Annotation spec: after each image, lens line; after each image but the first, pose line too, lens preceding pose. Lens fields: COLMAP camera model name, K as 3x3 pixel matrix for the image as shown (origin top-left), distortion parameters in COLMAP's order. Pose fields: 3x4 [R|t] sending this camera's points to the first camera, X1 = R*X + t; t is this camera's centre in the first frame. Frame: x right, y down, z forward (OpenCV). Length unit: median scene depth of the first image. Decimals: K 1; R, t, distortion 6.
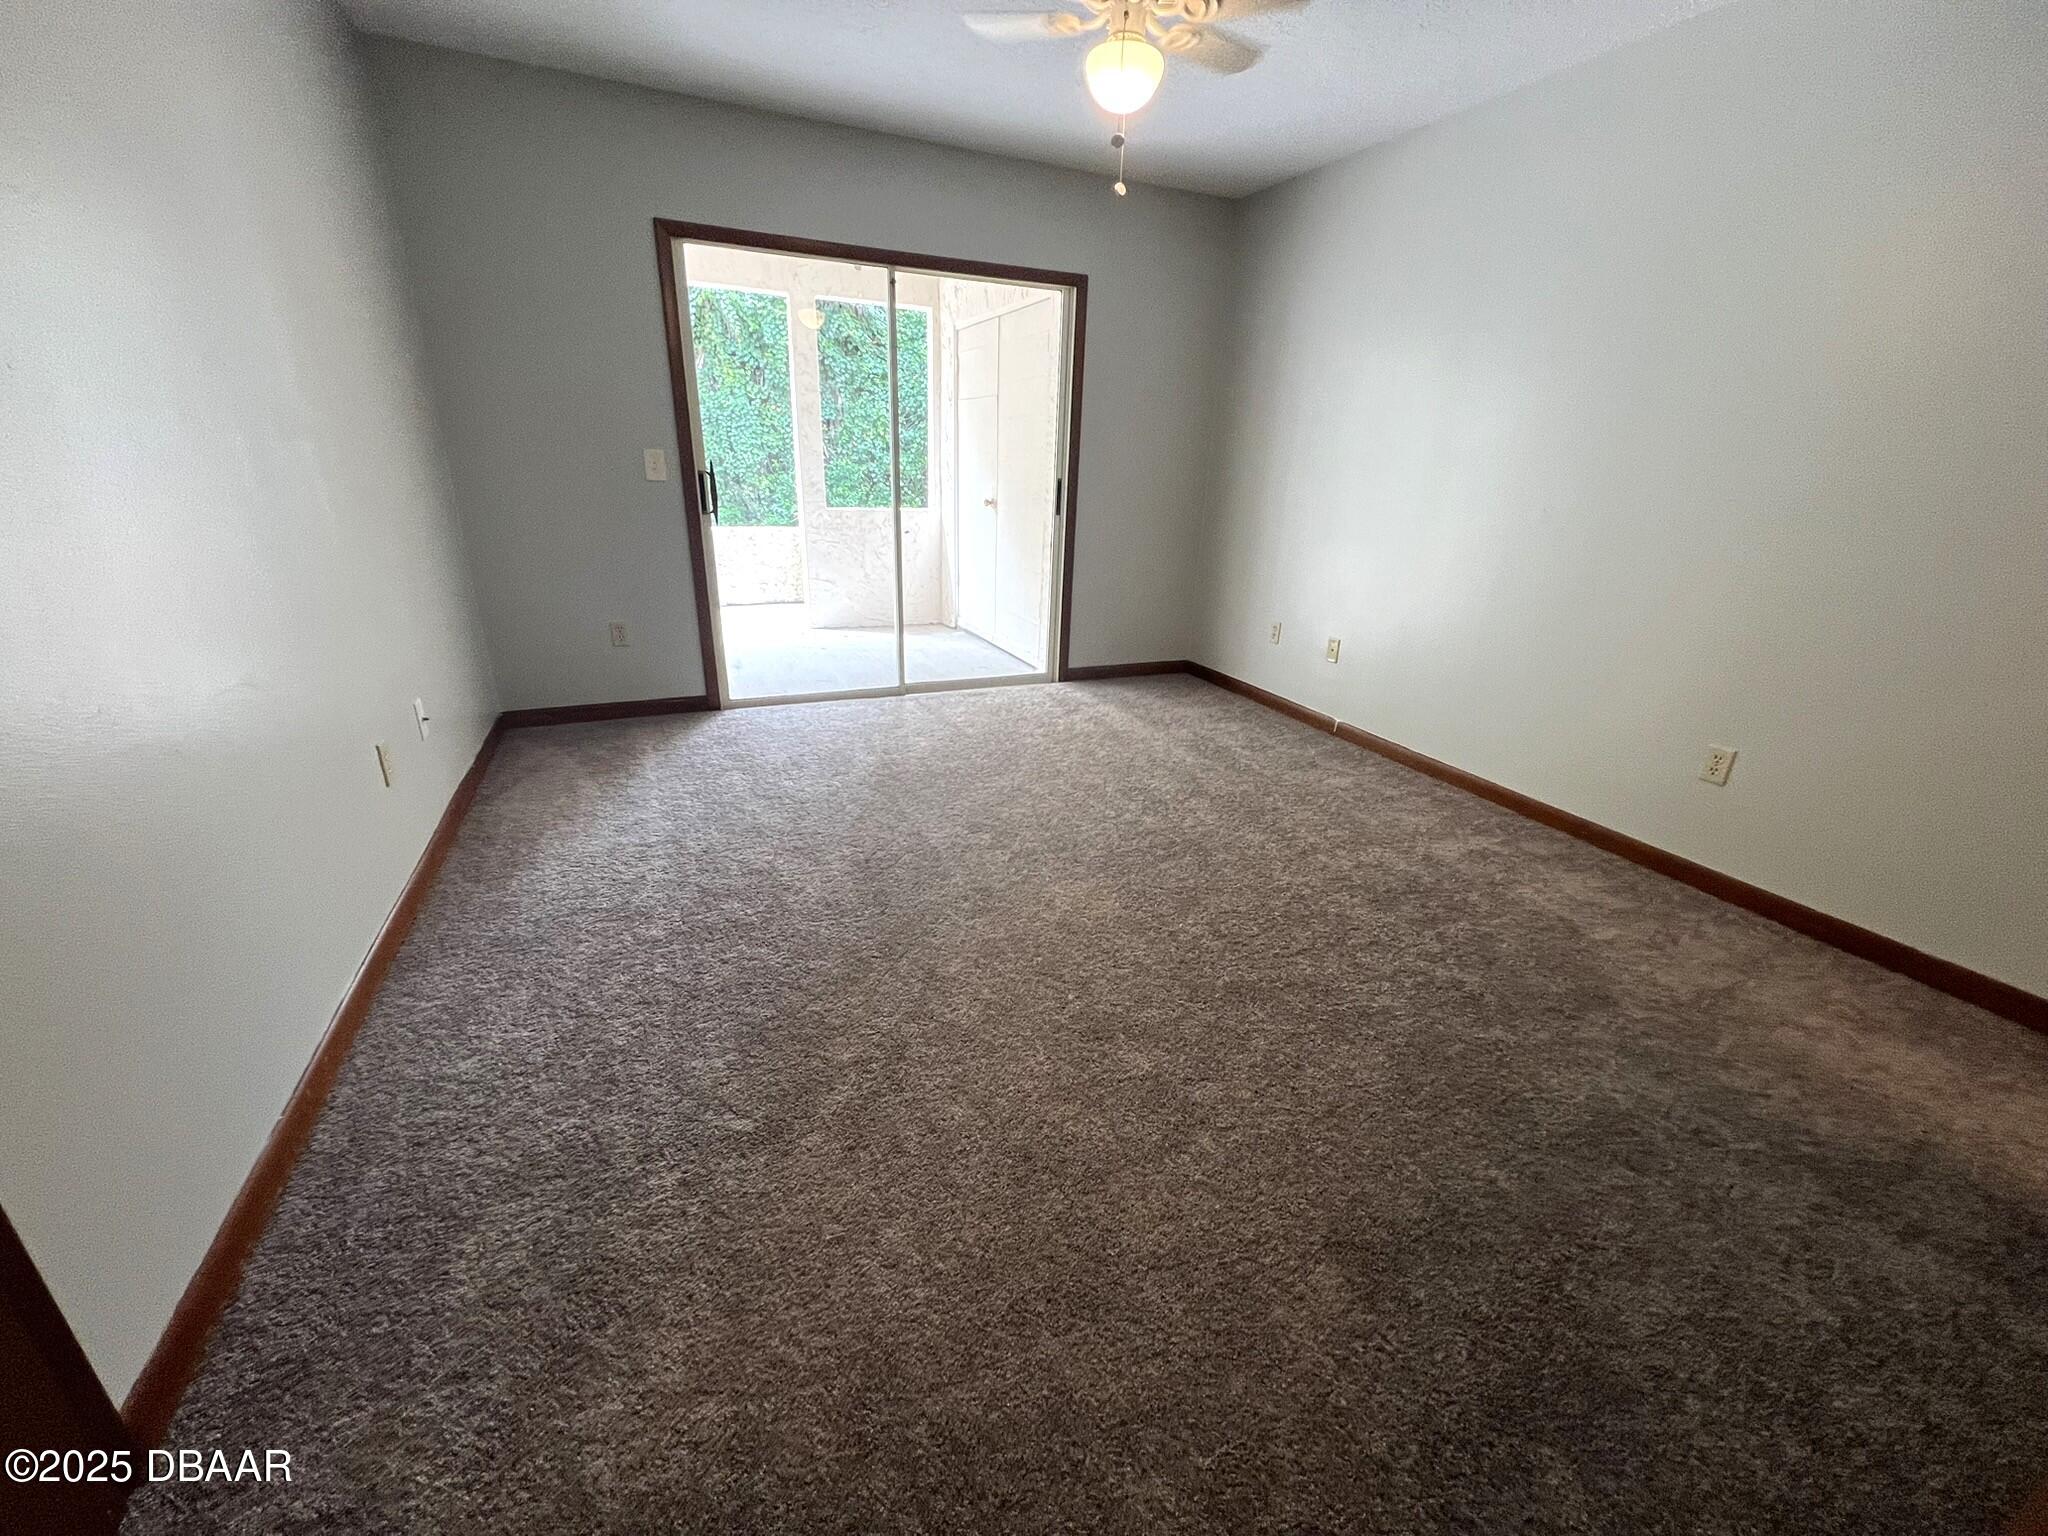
lens RADIAL K [[816.0, 0, 1029.8], [0, 816.0, 771.9], [0, 0, 1]] dist [-0.003547, -0.000069]
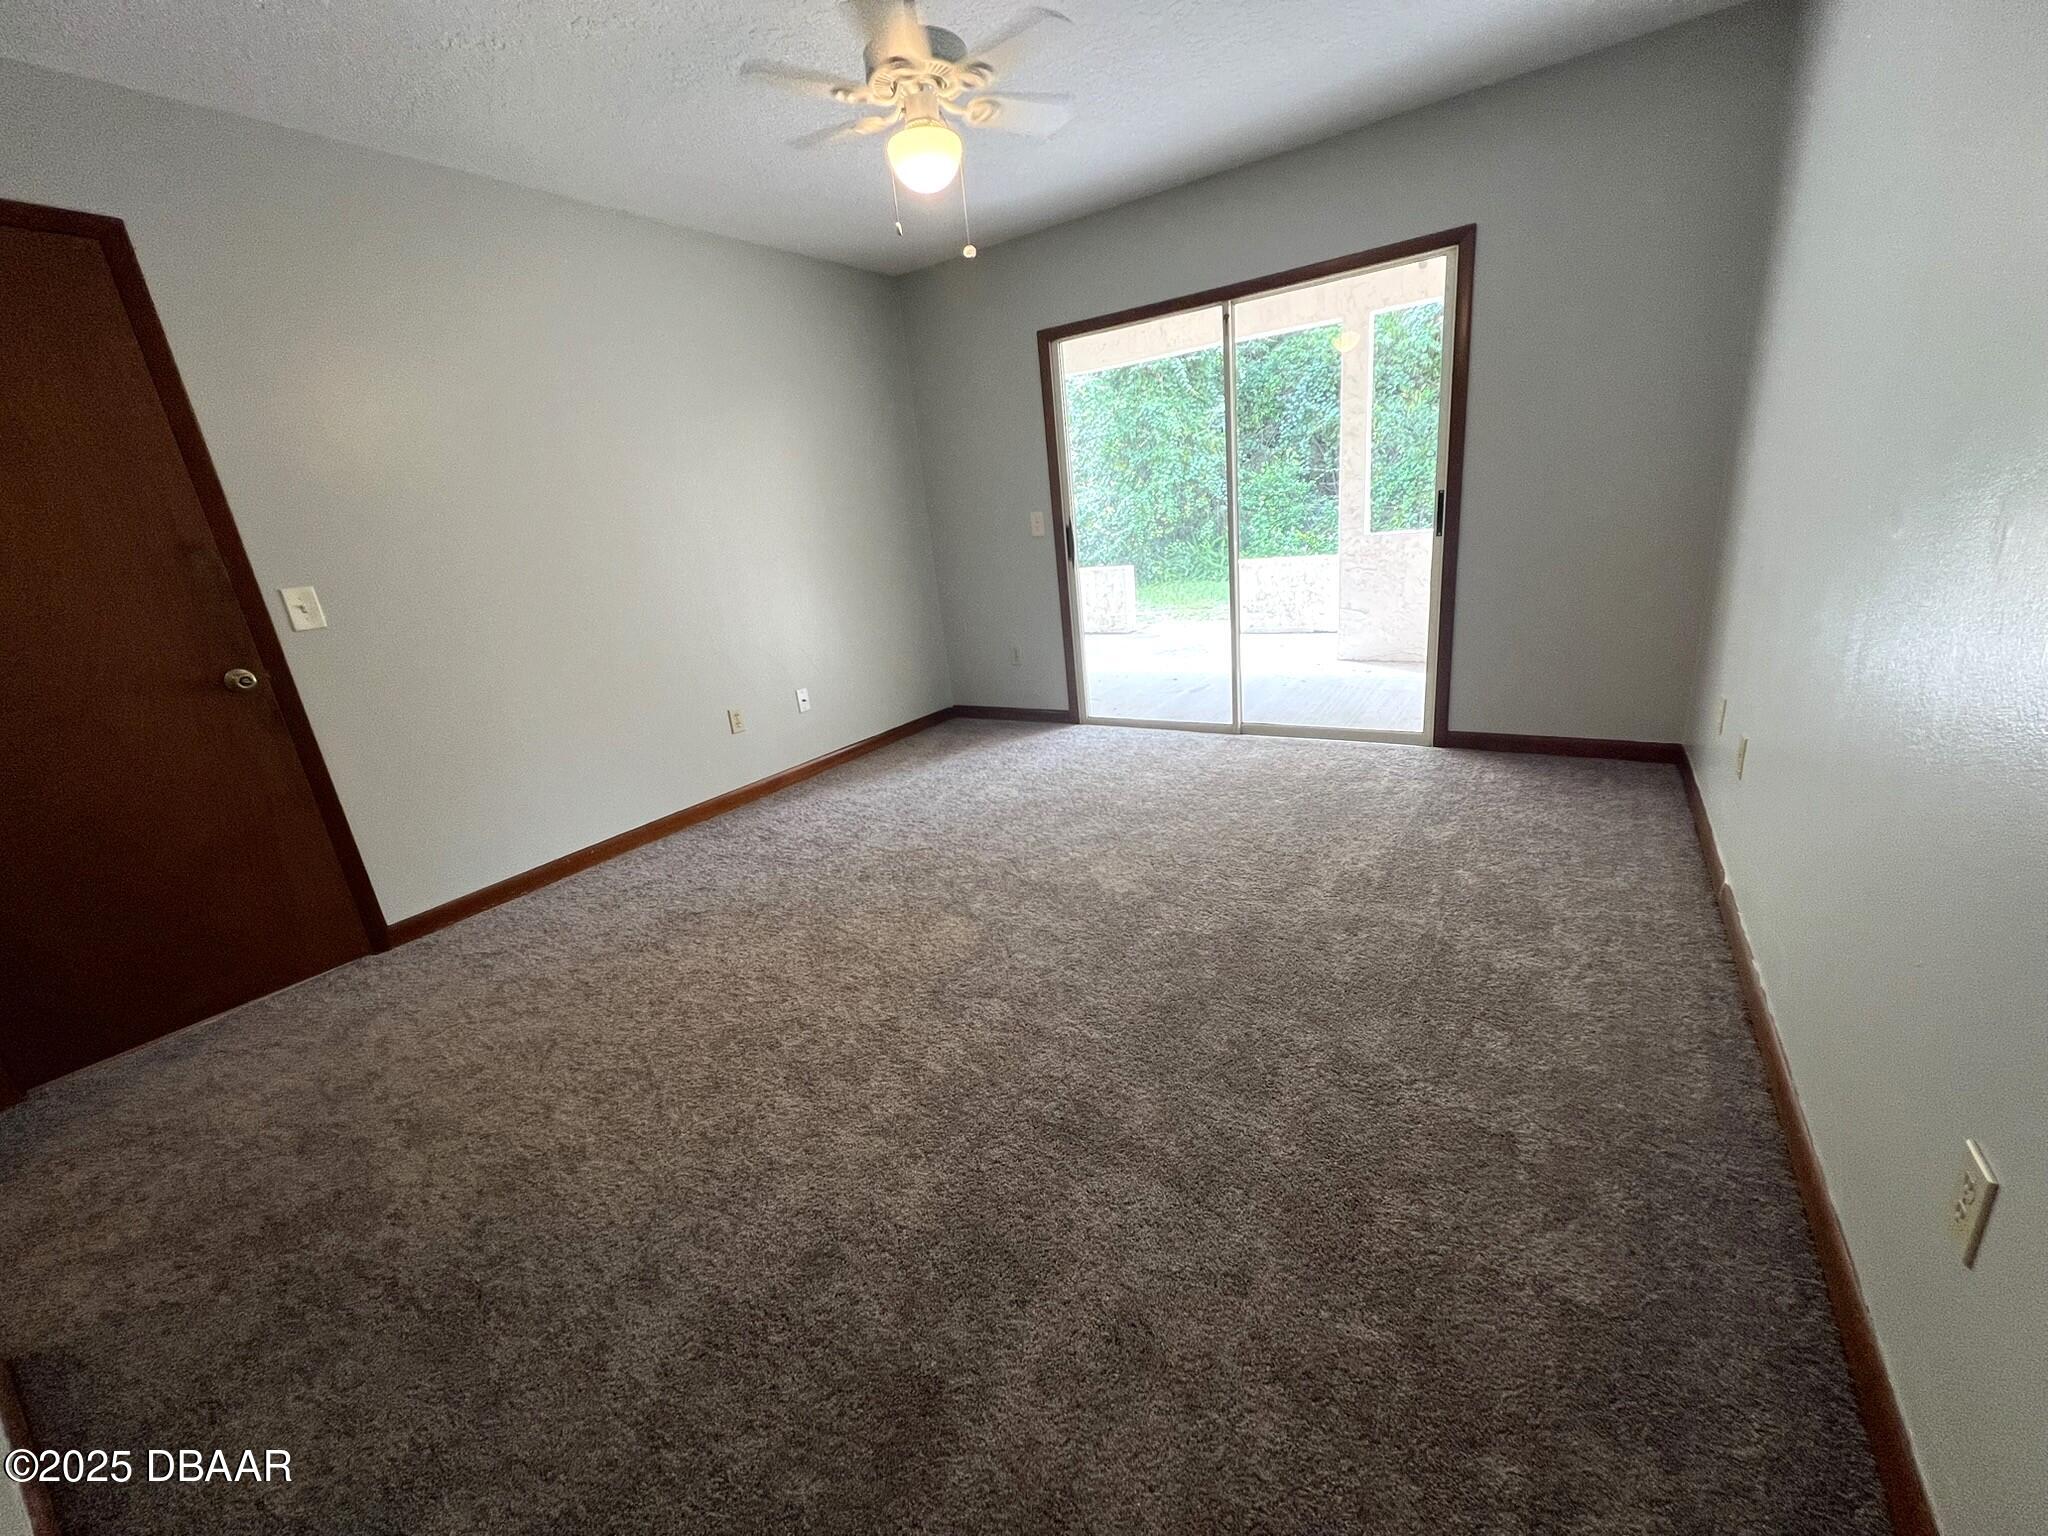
lens RADIAL K [[816.0, 0, 1029.8], [0, 816.0, 771.9], [0, 0, 1]] dist [-0.003547, -0.000069]
pose [[0.542370, 0.173413, -0.822048, 0.573338], [-0.188929, 0.978579, 0.081783, -0.092897], [0.818621, 0.110952, 0.563515, 0.292510]]
